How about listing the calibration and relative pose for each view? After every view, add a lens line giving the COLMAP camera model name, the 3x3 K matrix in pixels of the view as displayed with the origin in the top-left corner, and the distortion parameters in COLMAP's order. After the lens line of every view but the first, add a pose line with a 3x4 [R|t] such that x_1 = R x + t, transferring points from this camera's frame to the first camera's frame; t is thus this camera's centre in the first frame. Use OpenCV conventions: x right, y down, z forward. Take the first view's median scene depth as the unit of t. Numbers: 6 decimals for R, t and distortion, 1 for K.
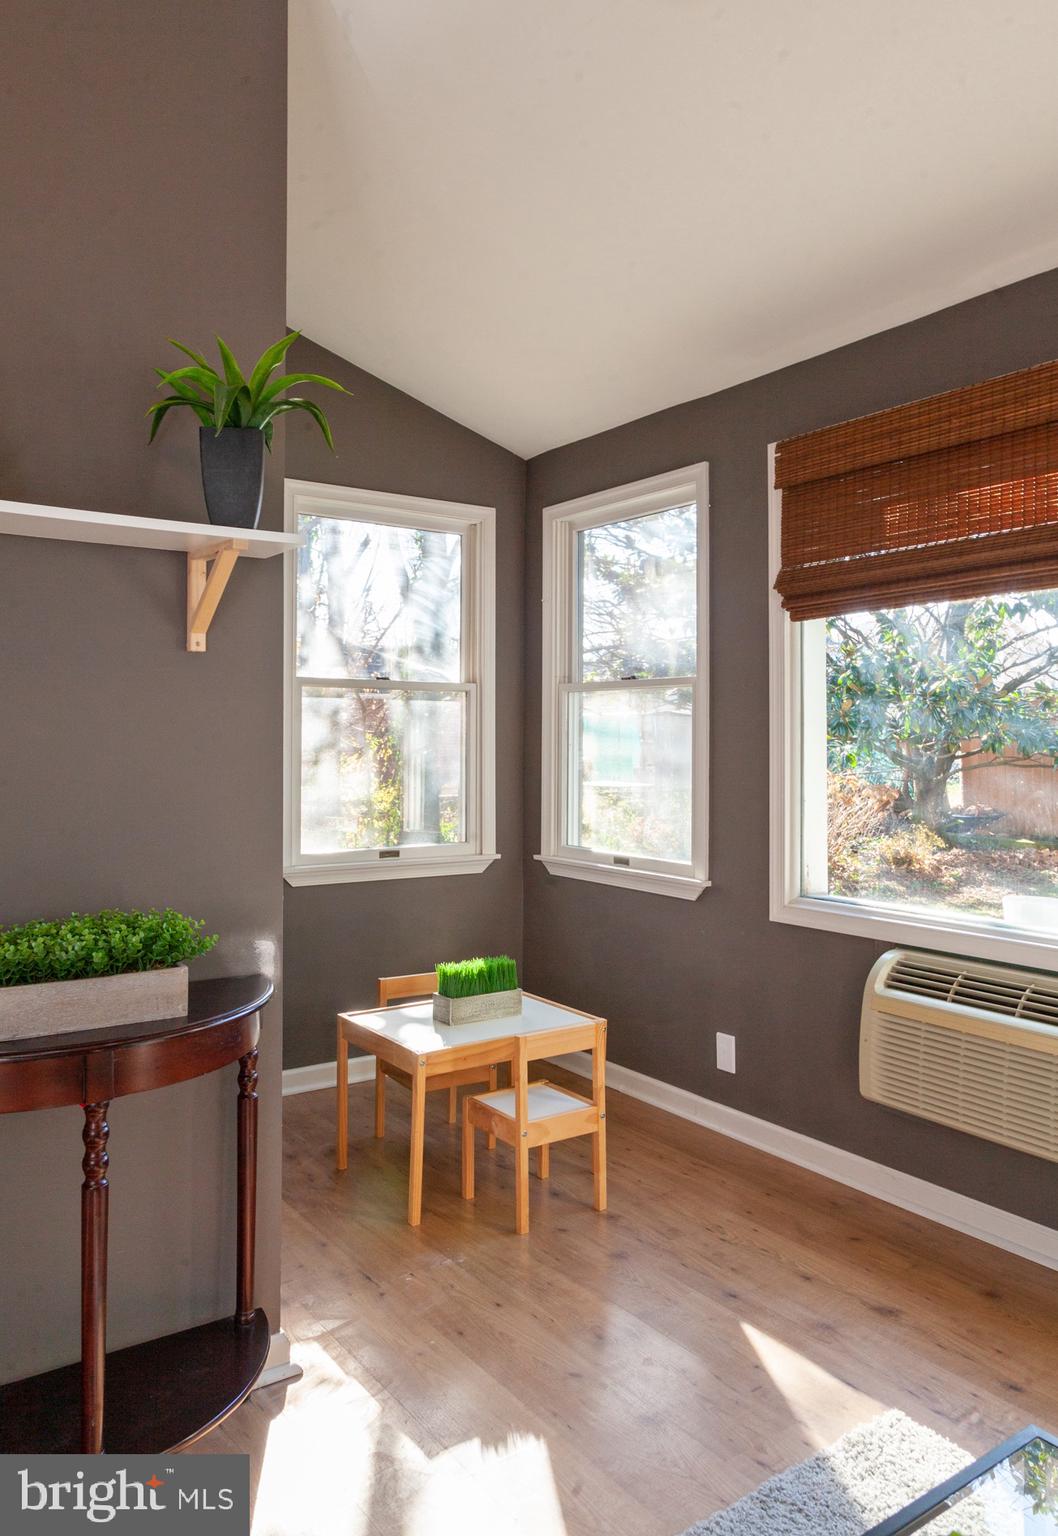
lens RADIAL K [[1101.6, 0, 530.5], [0, 1101.6, 731.7], [0, 0, 1]] dist [0.008128, 0.000458]
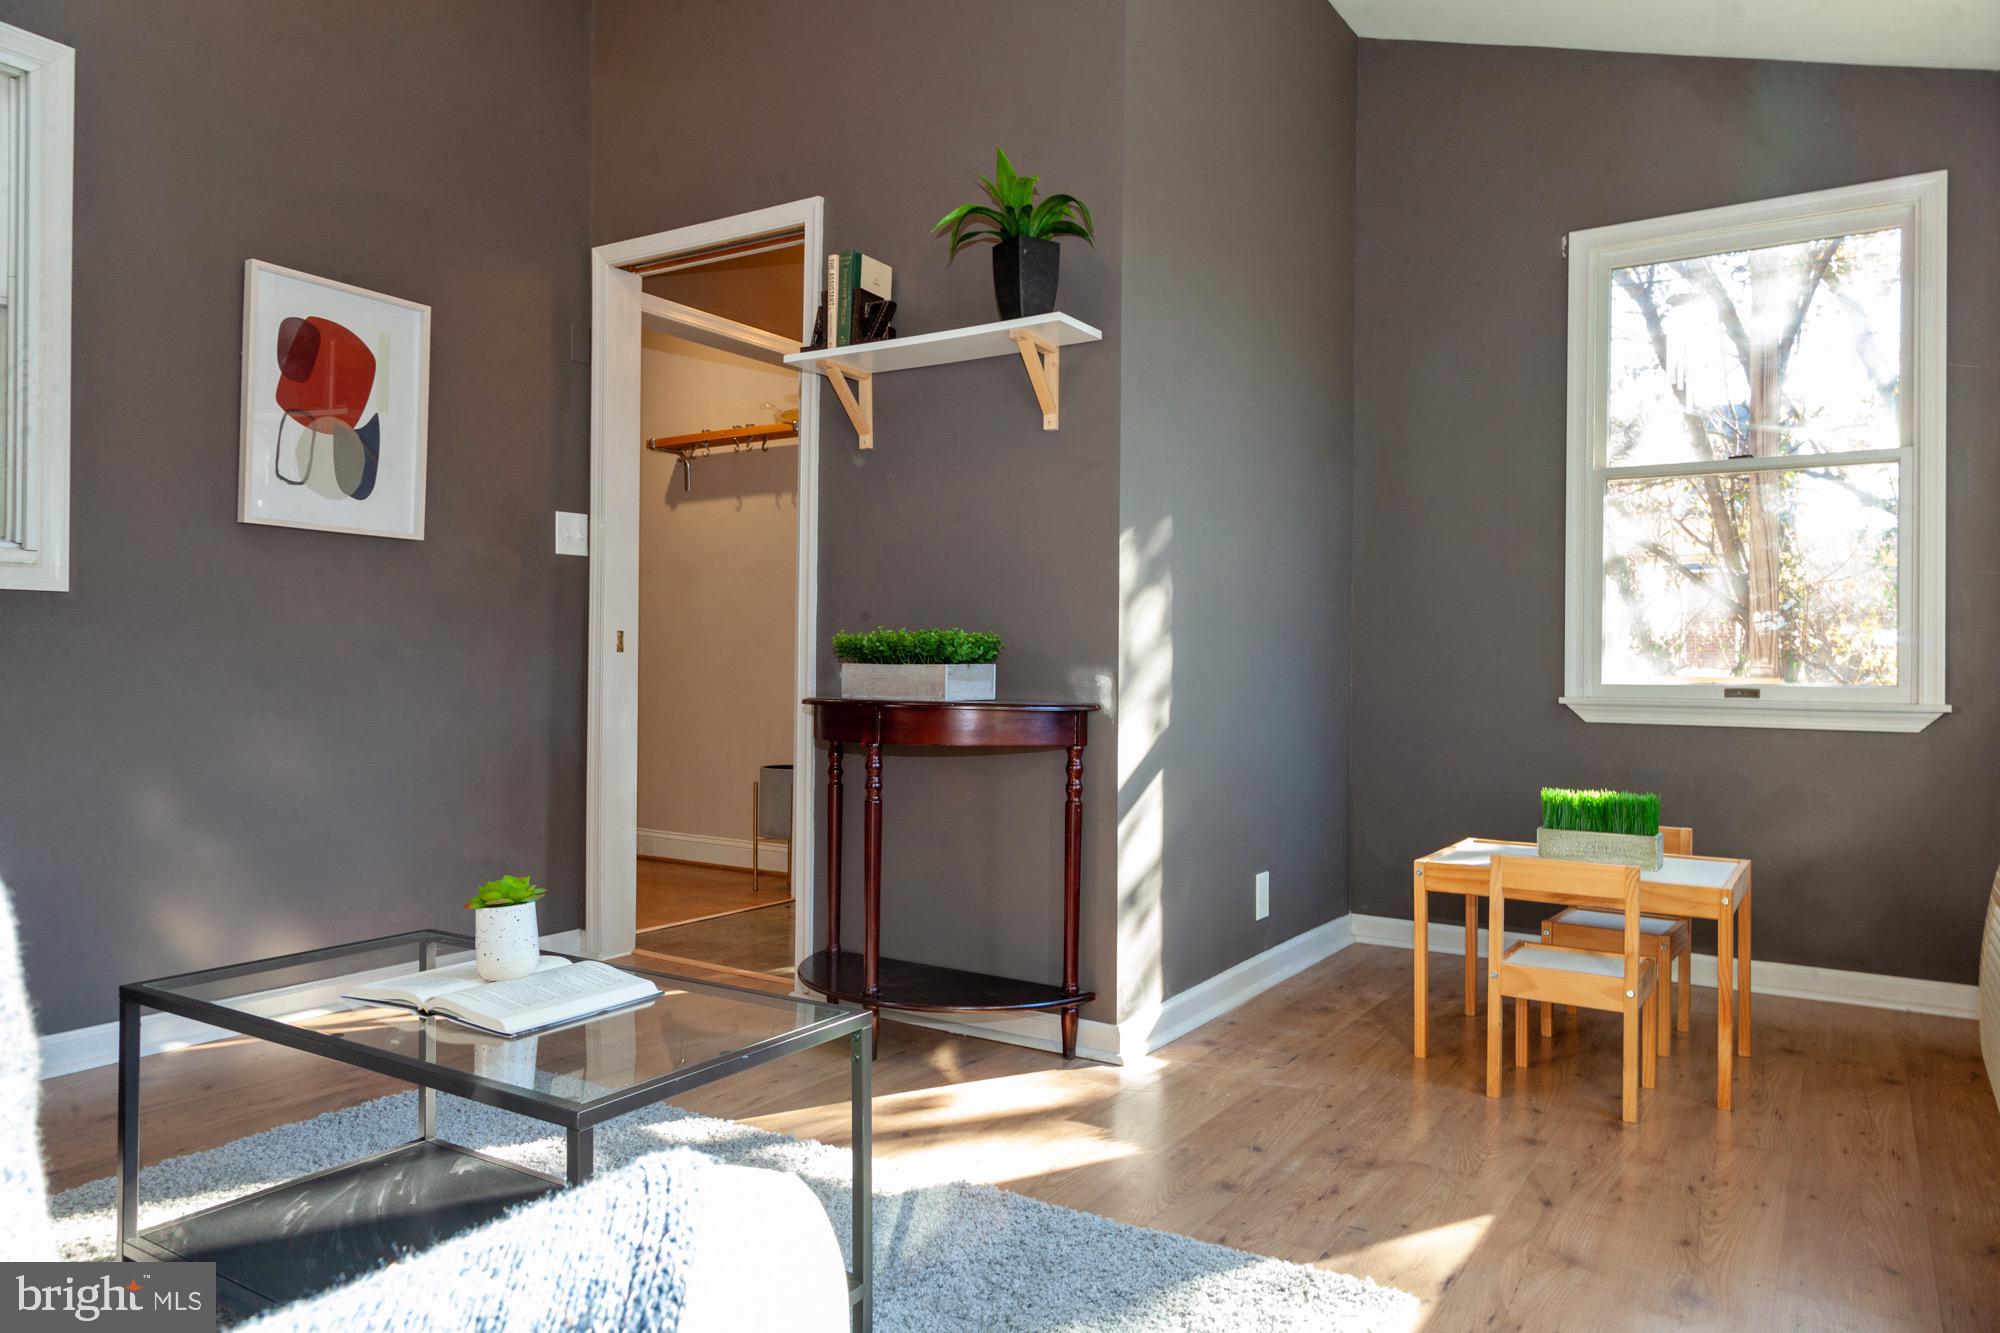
lens RADIAL K [[1335.0, 0, 1000.0], [0, 1335.0, 666.5], [0, 0, 1]] dist [0.004175, -0.000101]
pose [[0.380749, 0.003221, -0.924673, 0.763393], [-0.000168, 0.999994, 0.003415, 0.134674], [0.924678, -0.001145, 0.380747, 0.289741]]
